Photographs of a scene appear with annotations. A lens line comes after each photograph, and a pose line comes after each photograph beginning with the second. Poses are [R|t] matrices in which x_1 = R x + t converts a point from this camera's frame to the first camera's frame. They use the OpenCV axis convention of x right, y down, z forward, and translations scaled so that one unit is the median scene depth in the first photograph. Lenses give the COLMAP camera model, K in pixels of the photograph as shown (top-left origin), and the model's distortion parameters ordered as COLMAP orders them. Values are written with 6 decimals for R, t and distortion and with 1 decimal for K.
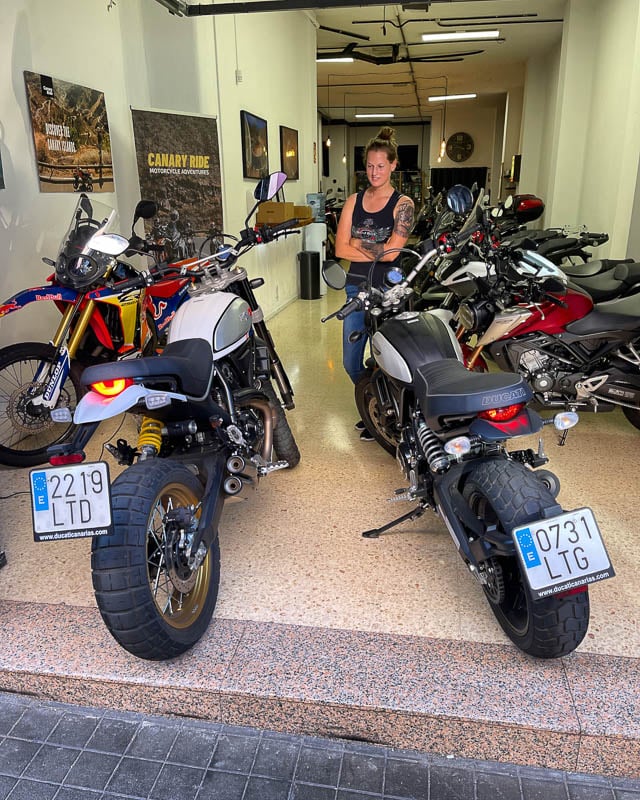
lens RADIAL K [[654.7, 0, 320.0], [0, 654.7, 400.0], [0, 0, 1]] dist [0.092361, -0.120947]
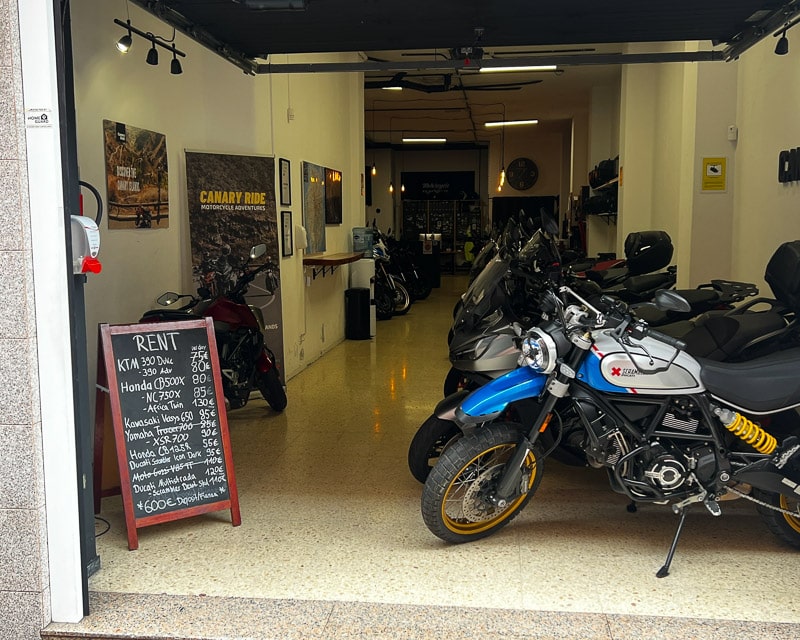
lens RADIAL K [[867.1, 0, 400.0], [0, 867.1, 320.0], [0, 0, 1]] dist [0.006846, -0.000419]
pose [[0.998580, -0.001012, 0.053269, -0.037679], [0.011095, 0.981848, -0.189343, 0.070806], [-0.052110, 0.189665, 0.980465, -0.264296]]
